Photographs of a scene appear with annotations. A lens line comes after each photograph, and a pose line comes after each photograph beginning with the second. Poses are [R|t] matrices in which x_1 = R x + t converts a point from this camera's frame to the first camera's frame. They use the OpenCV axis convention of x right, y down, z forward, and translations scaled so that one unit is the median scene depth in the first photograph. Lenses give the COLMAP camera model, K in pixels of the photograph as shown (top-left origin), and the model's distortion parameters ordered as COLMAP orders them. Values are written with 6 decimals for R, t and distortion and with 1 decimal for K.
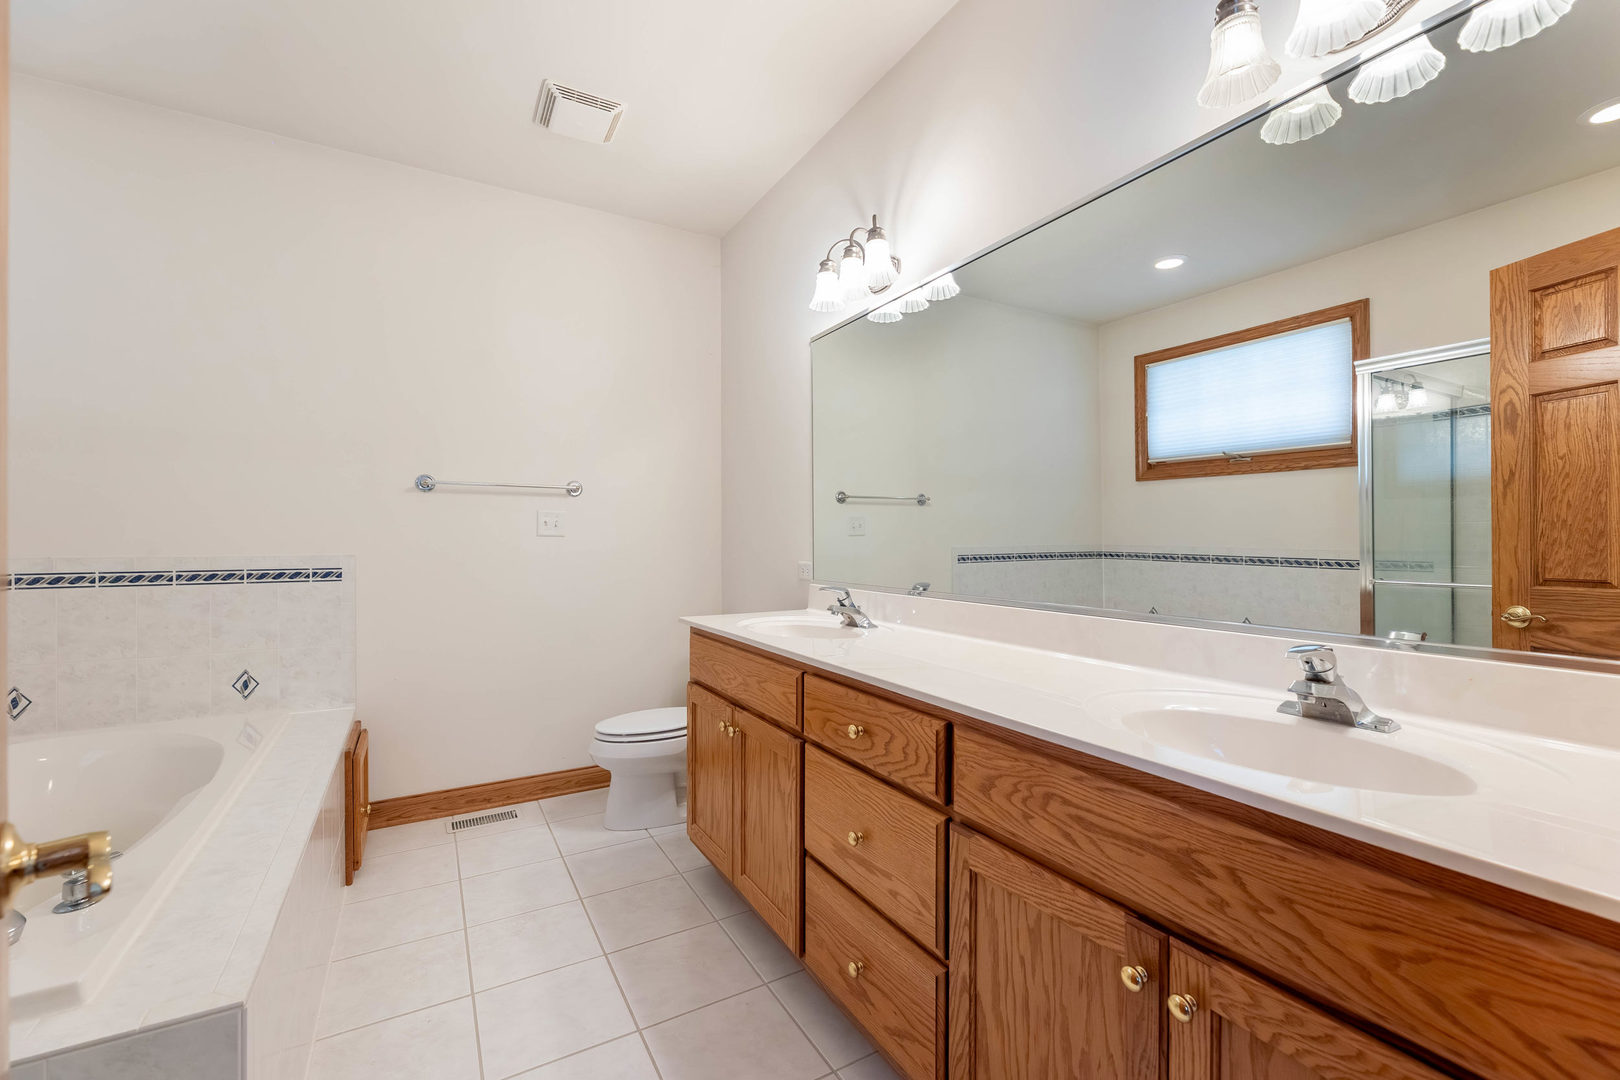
lens RADIAL K [[672.5, 0, 789.9], [0, 672.5, 539.5], [0, 0, 1]] dist [-0.002120, -0.000252]
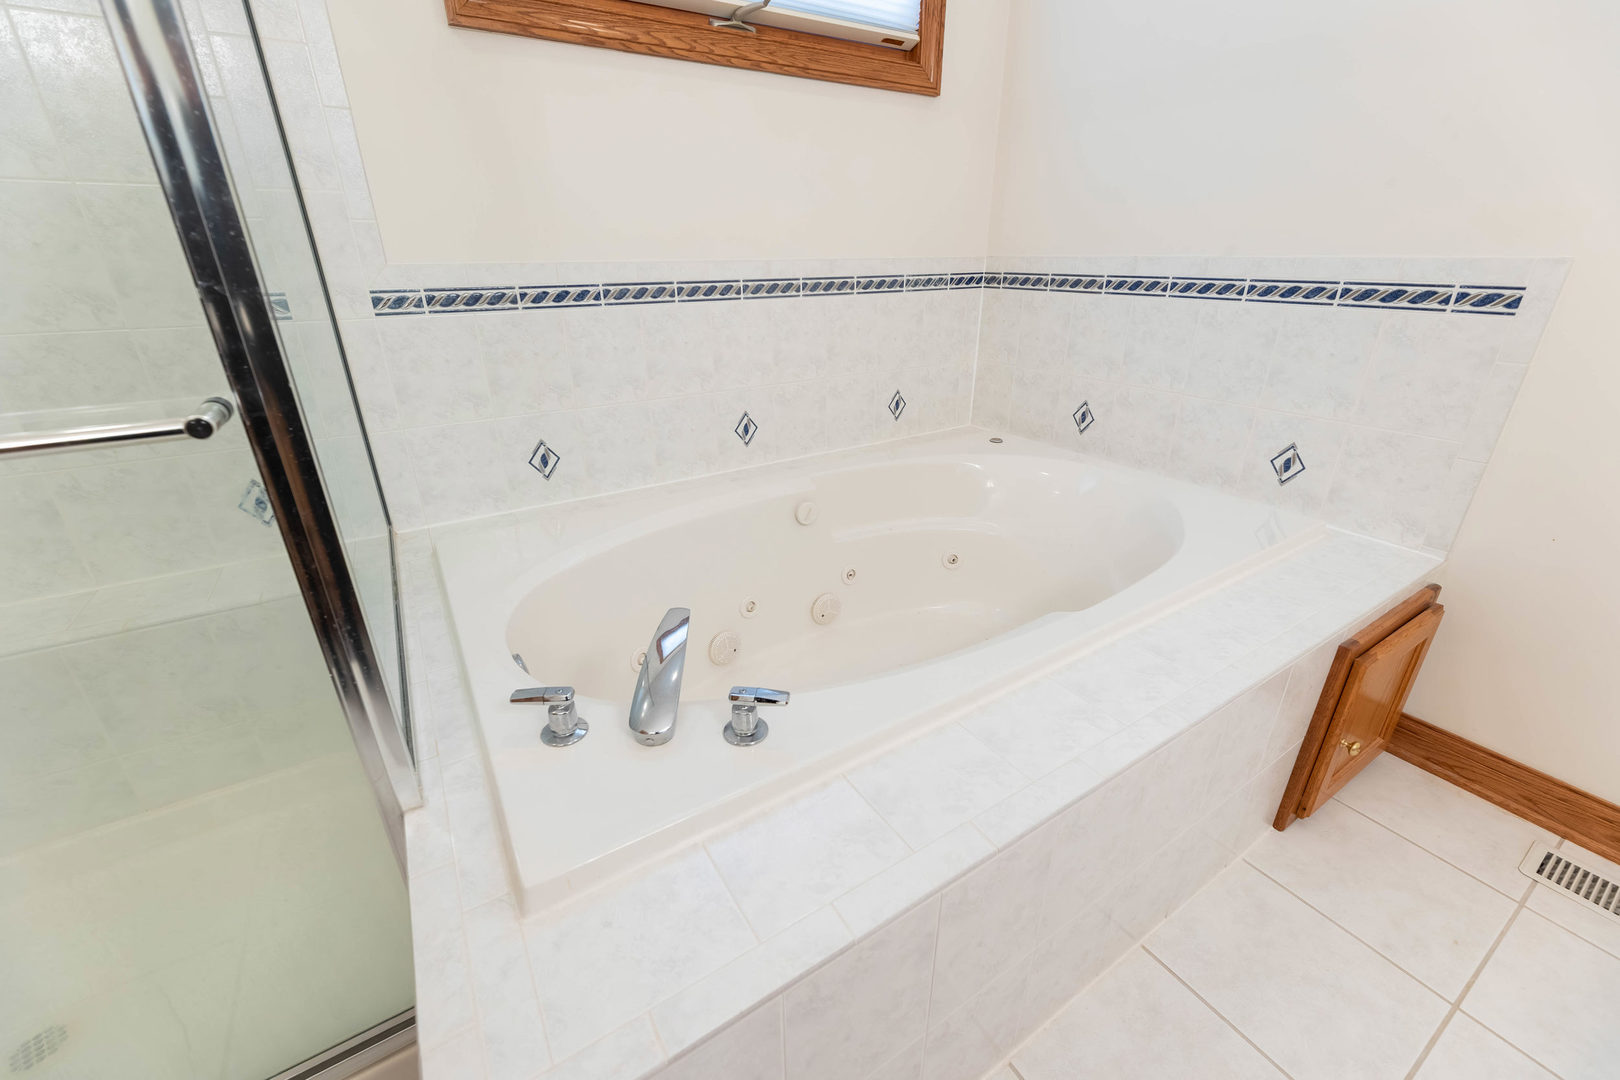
lens RADIAL K [[652.8, 0, 802.2], [0, 652.8, 538.4], [0, 0, 1]] dist [-0.001918, -0.000004]
pose [[0.044185, 0.402046, -0.914553, -0.193117], [0.005811, 0.915328, 0.402667, 0.016375], [0.999006, -0.023106, 0.038107, 0.464498]]
